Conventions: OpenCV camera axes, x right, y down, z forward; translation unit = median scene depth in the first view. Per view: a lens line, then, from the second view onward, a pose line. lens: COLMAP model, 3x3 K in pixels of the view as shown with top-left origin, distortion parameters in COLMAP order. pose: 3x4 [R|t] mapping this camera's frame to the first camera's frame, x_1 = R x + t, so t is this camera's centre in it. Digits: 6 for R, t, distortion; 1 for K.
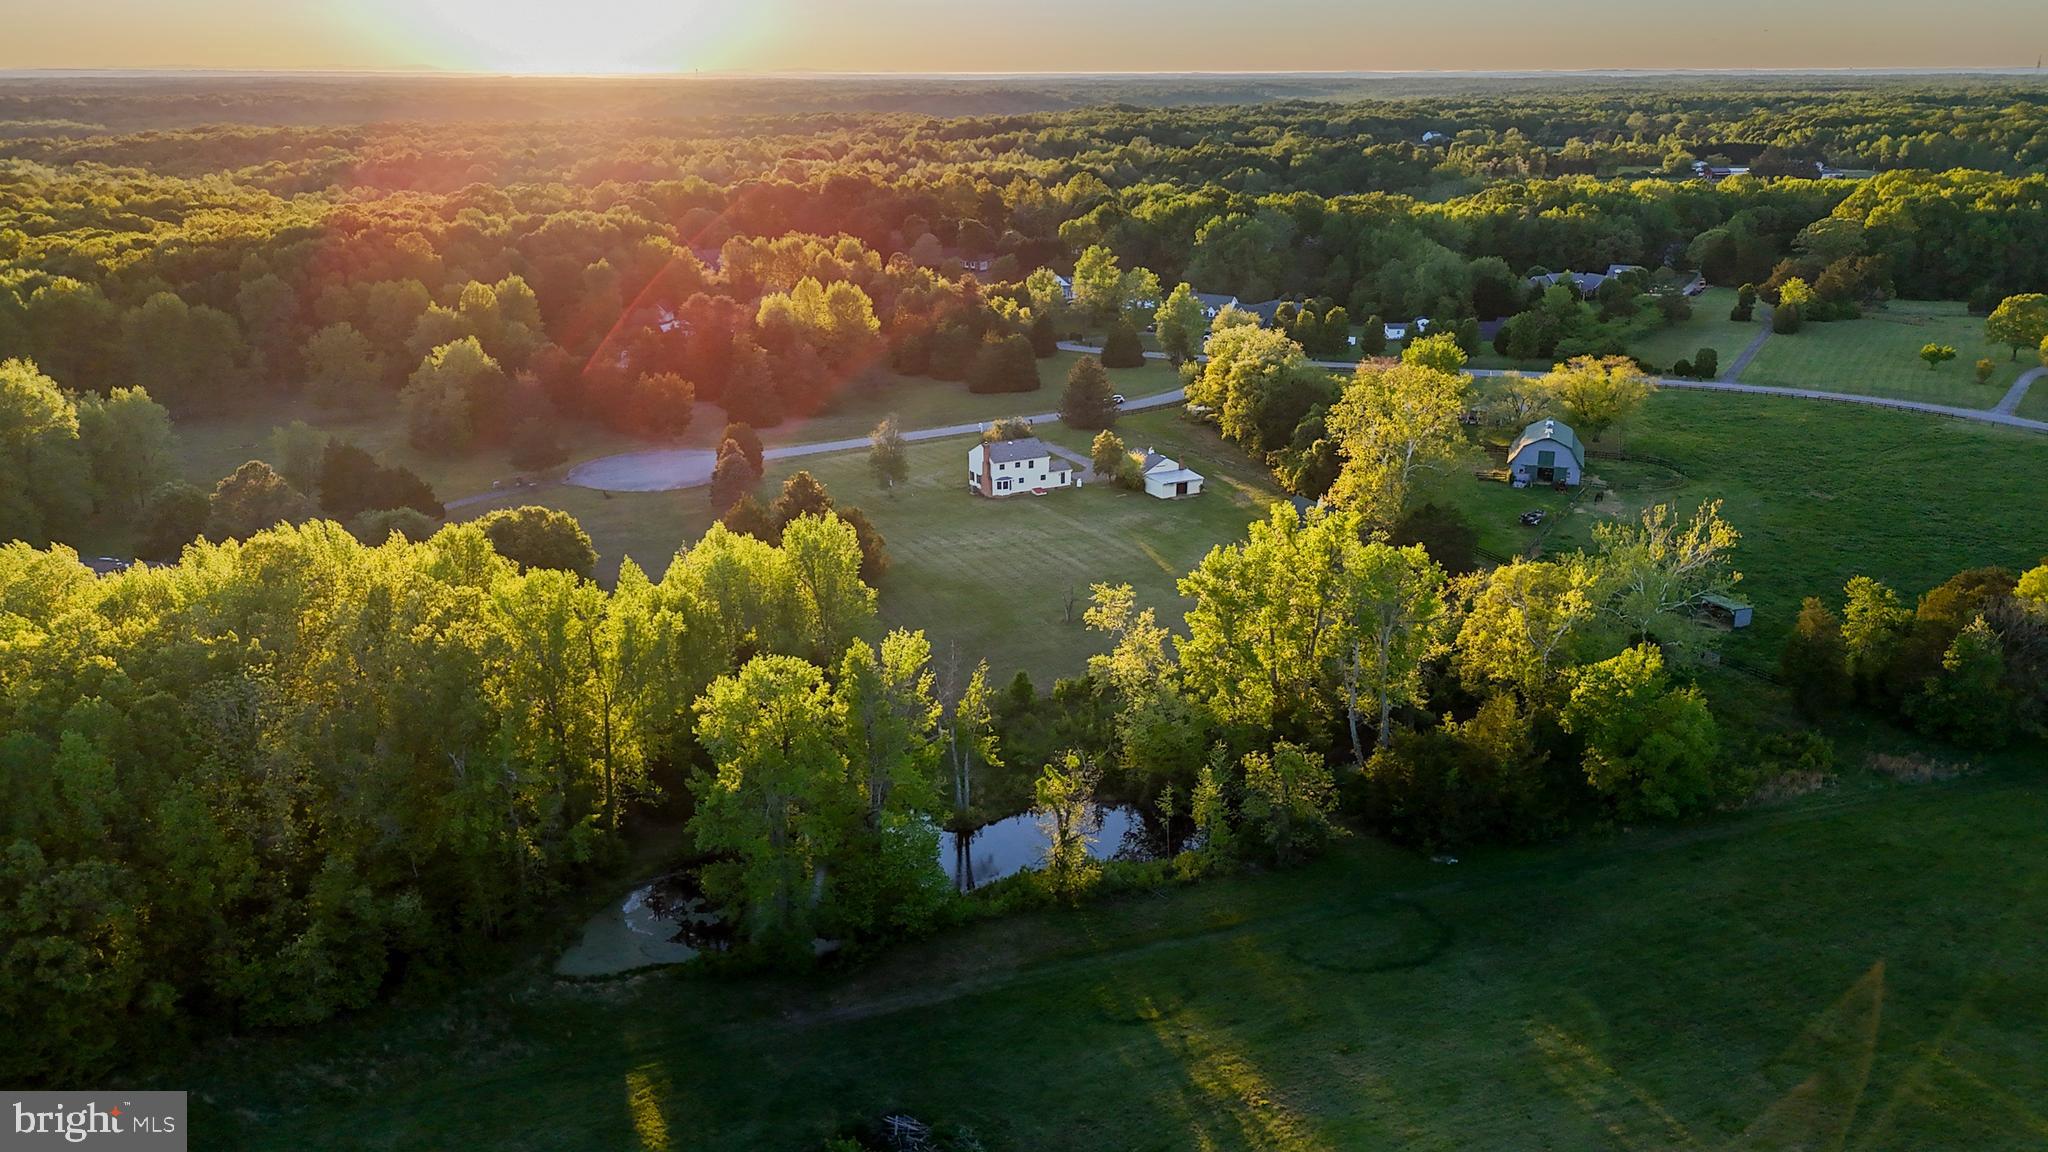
lens RADIAL K [[1428.2, 0, 1021.5], [0, 1428.2, 577.1], [0, 0, 1]] dist [0.008313, 0.000603]
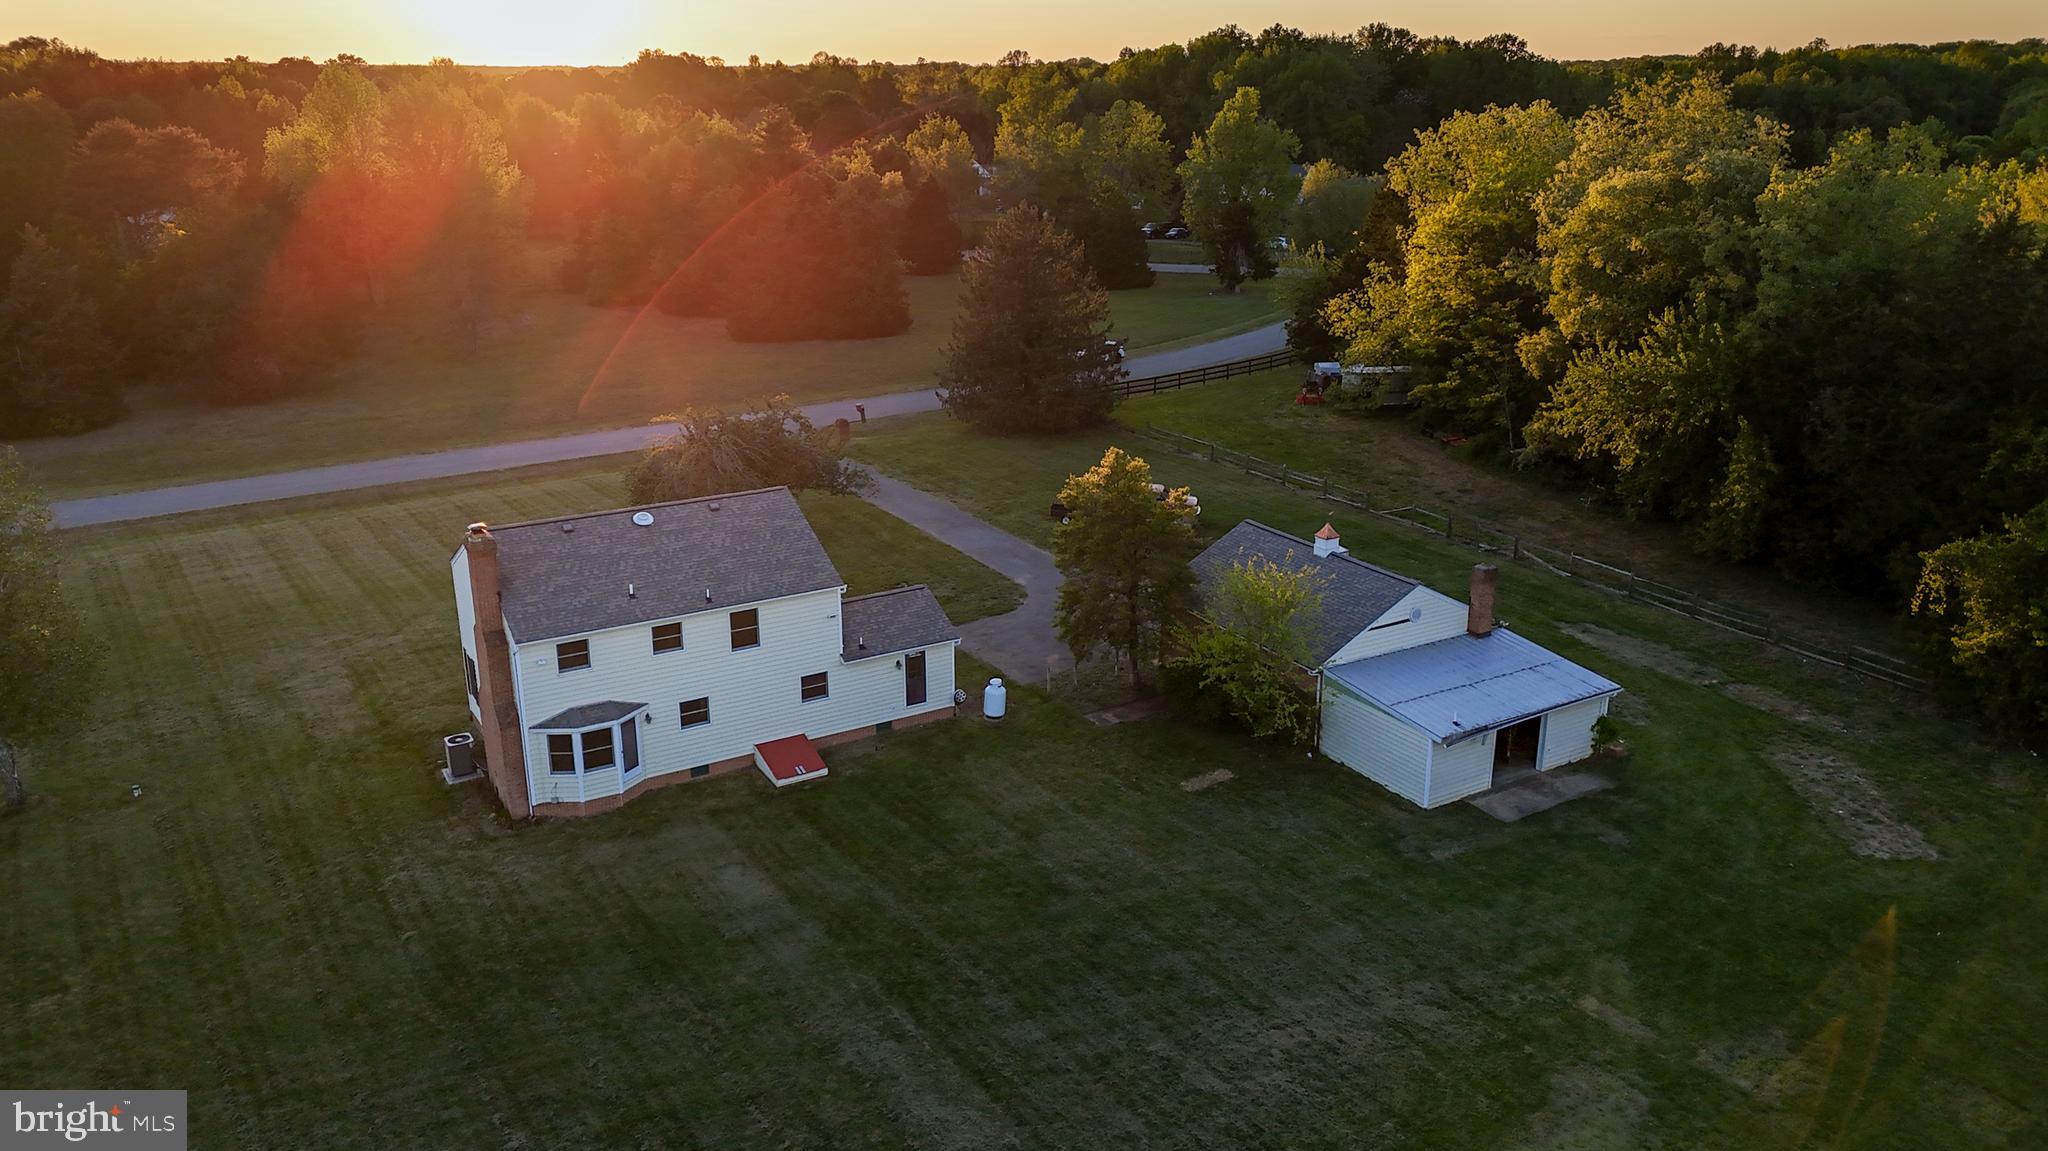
lens RADIAL K [[1428.2, 0, 1027.1], [0, 1428.2, 575.6], [0, 0, 1]] dist [0.008313, 0.000603]
pose [[0.998928, -0.012490, 0.044576, 0.036185], [0.012299, 0.999914, 0.004557, -0.085129], [-0.044629, -0.004003, 0.998996, 0.788265]]
